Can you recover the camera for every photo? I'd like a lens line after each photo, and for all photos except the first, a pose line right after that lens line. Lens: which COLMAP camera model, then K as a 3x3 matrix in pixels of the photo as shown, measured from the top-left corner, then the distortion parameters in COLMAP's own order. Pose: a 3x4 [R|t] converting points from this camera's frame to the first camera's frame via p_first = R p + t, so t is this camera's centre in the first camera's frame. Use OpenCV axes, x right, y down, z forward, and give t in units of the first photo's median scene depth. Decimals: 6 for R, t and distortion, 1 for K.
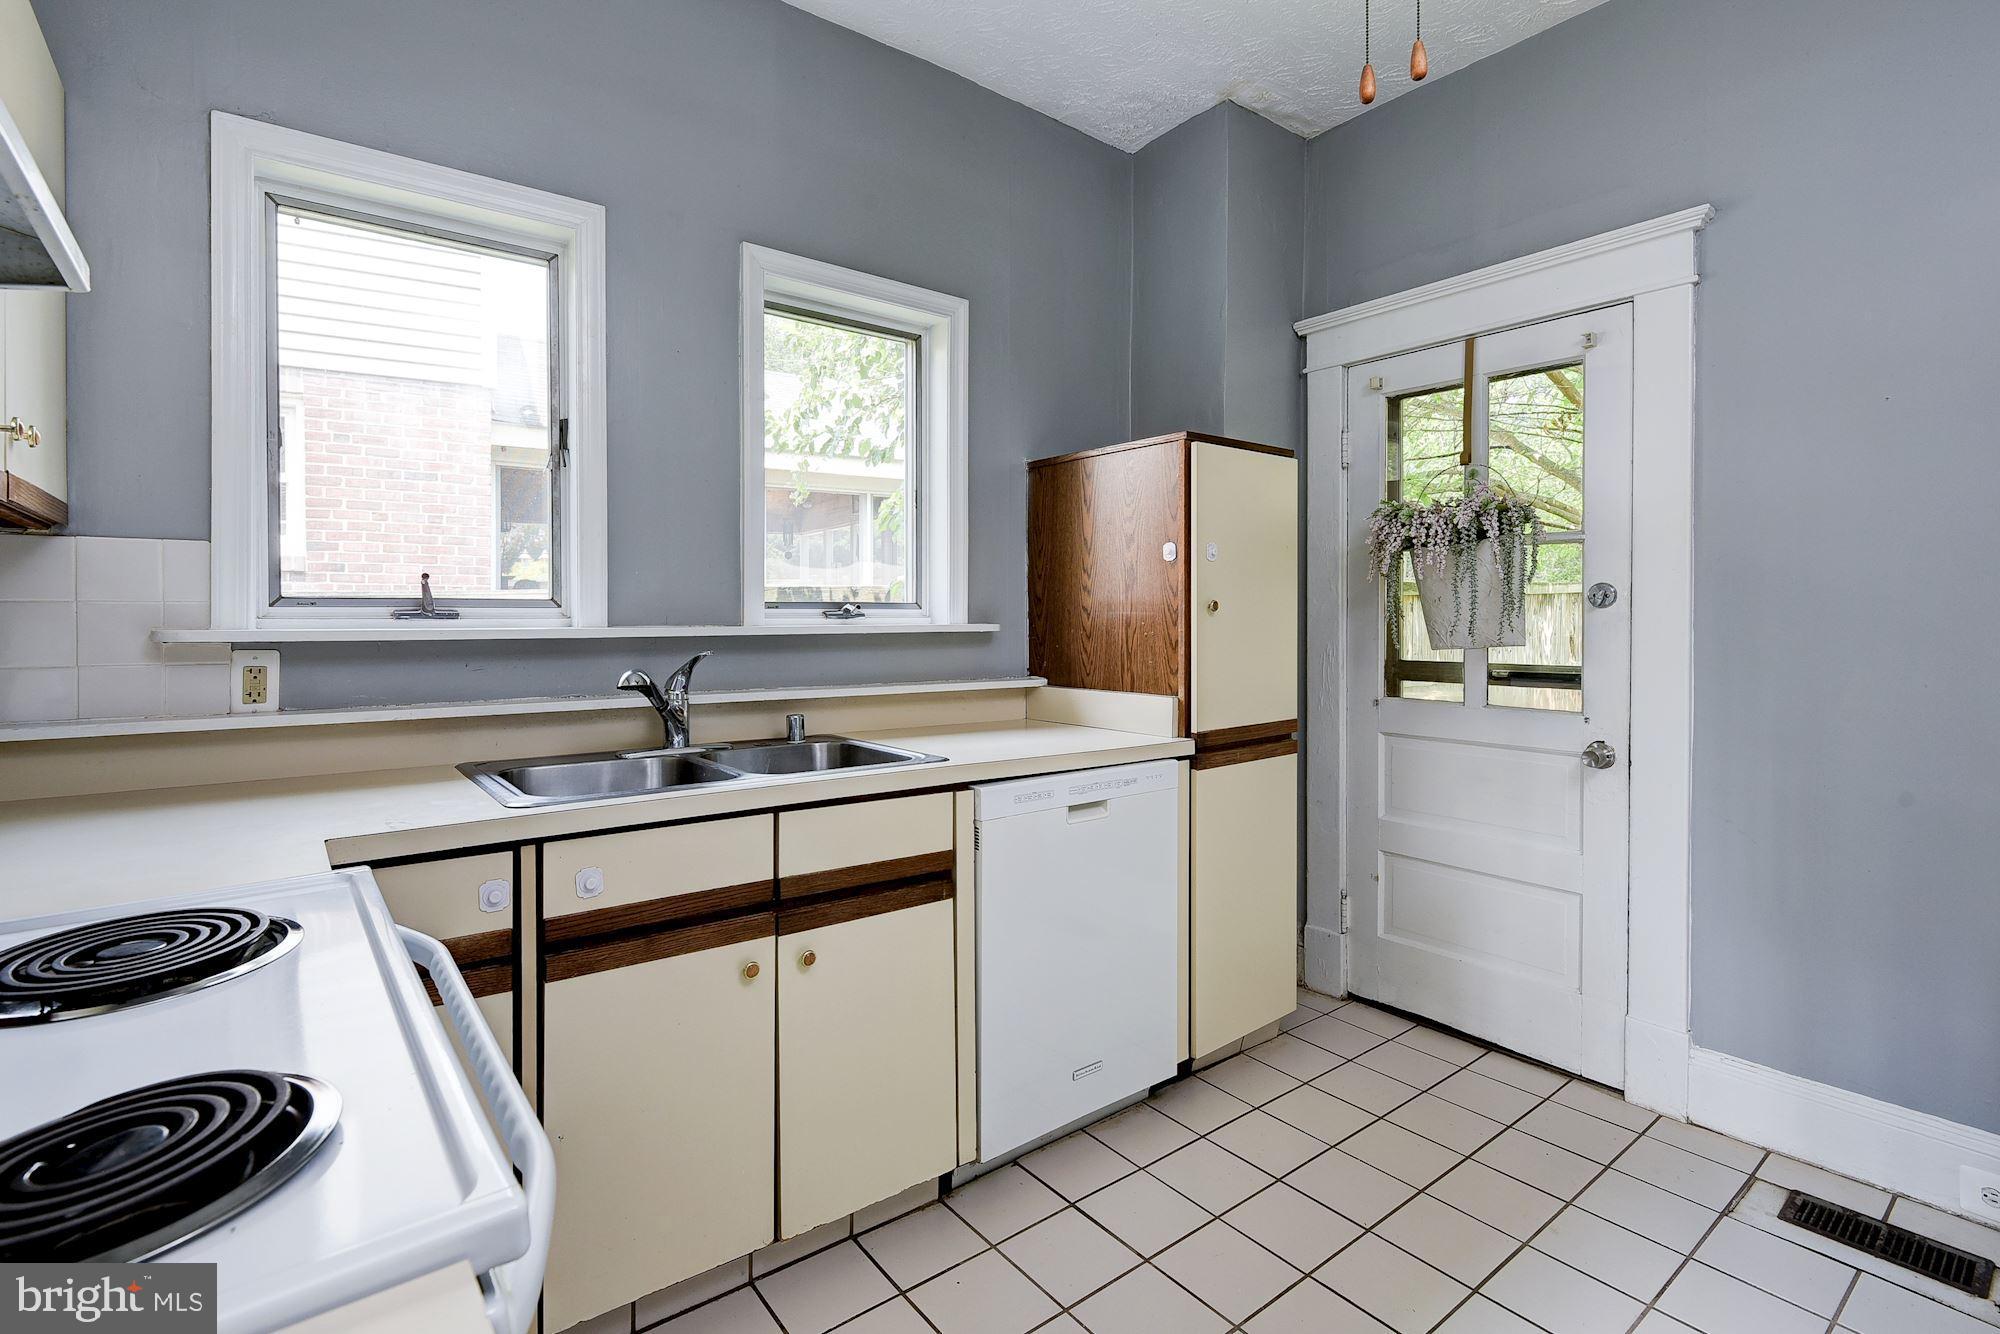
lens RADIAL K [[926.0, 0, 966.2], [0, 926.0, 622.5], [0, 0, 1]] dist [0.004527, -0.000034]
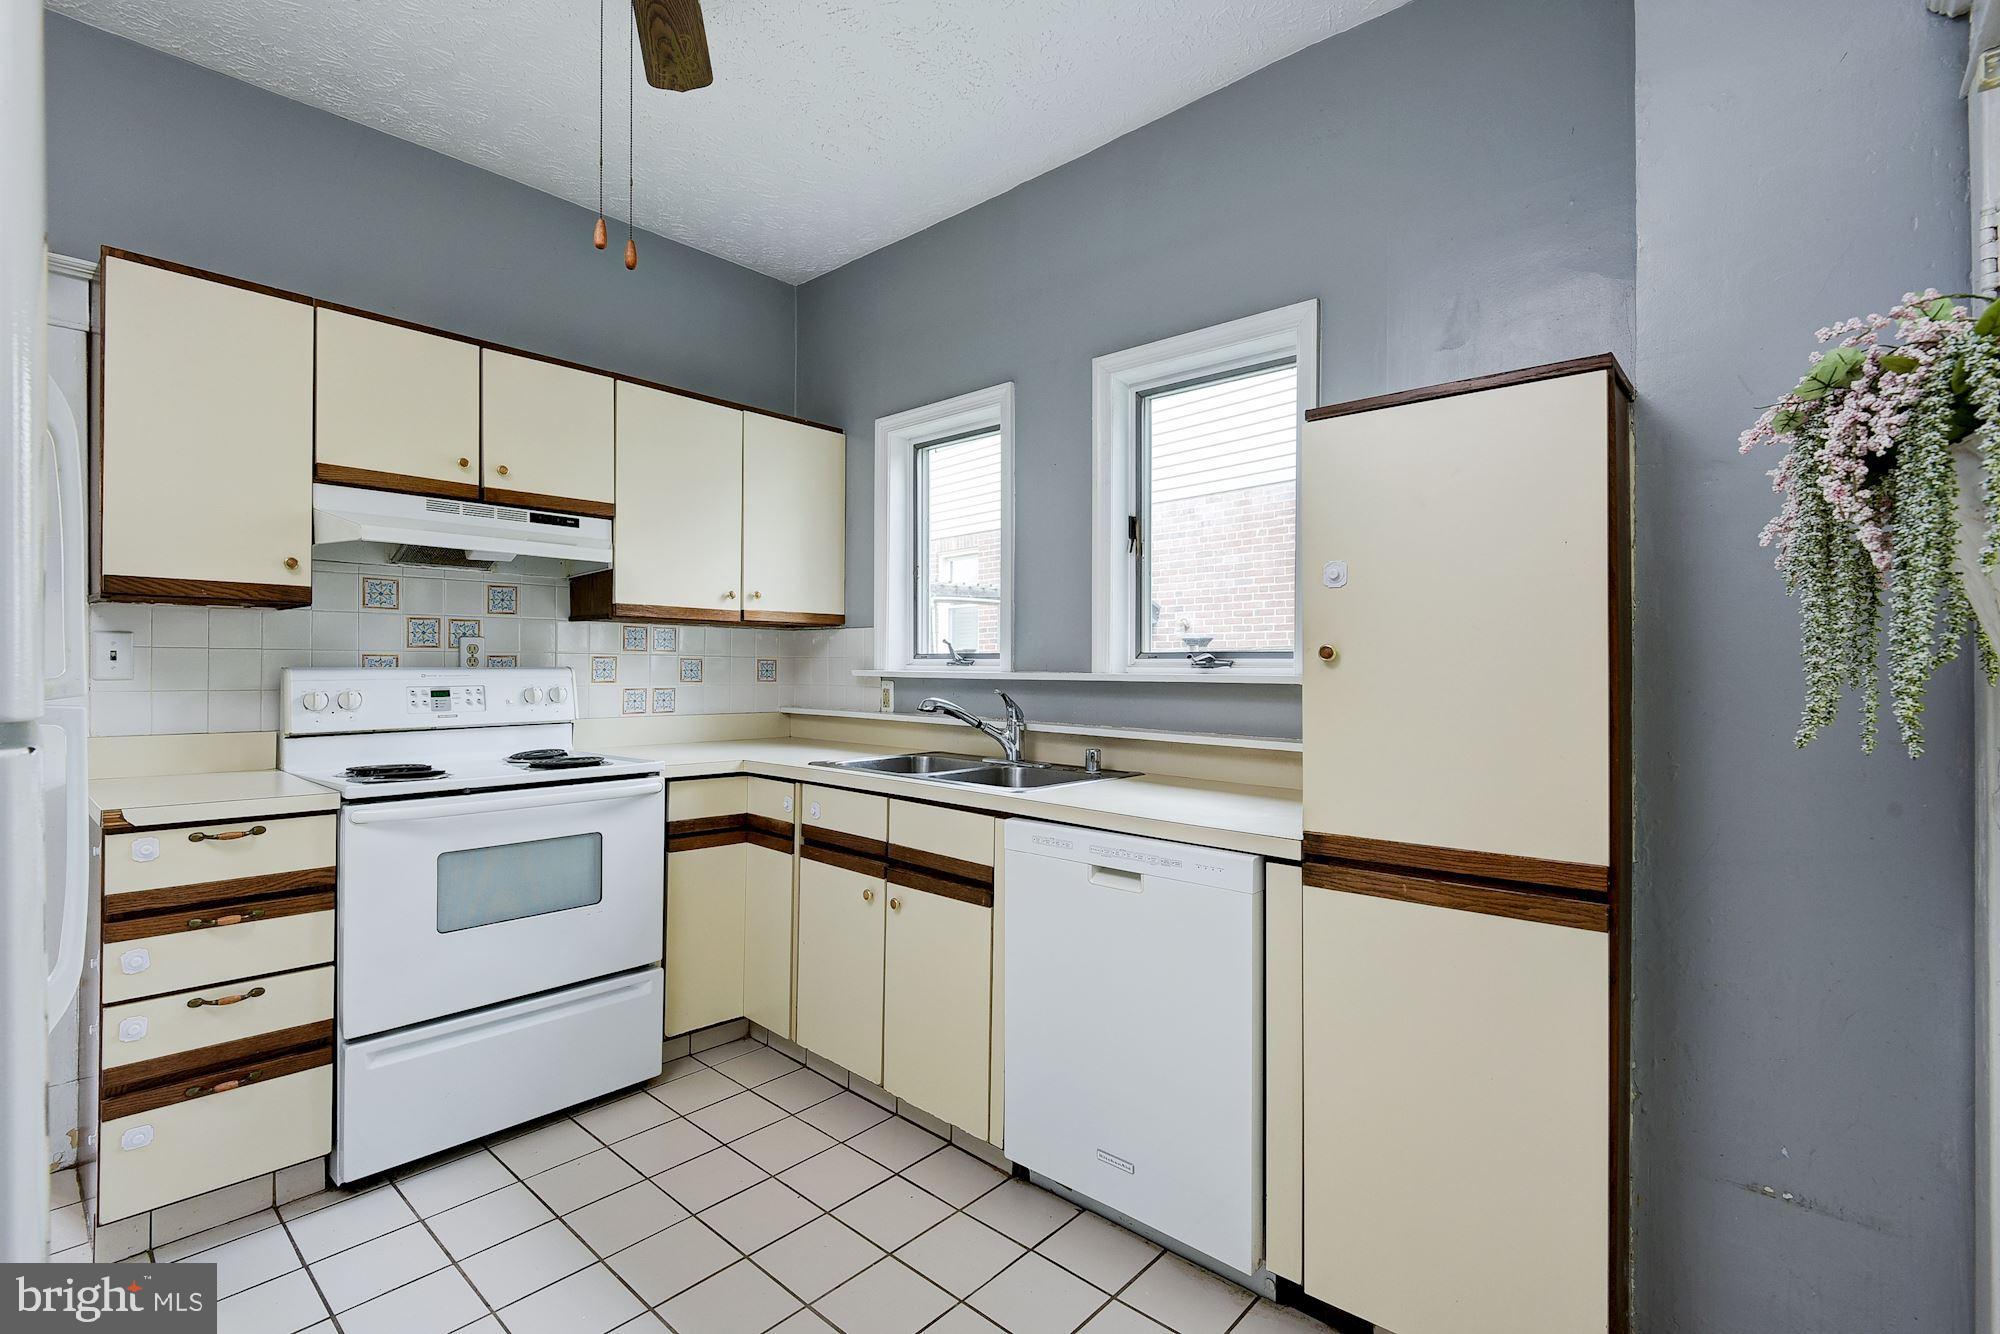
lens RADIAL K [[903.5, 0, 991.5], [0, 903.5, 659.7], [0, 0, 1]] dist [0.002781, -0.000079]
pose [[0.188816, -0.002480, -0.982009, 0.862622], [-0.010997, 0.999929, -0.004640, -0.006845], [0.981951, 0.011676, 0.188775, 0.614961]]
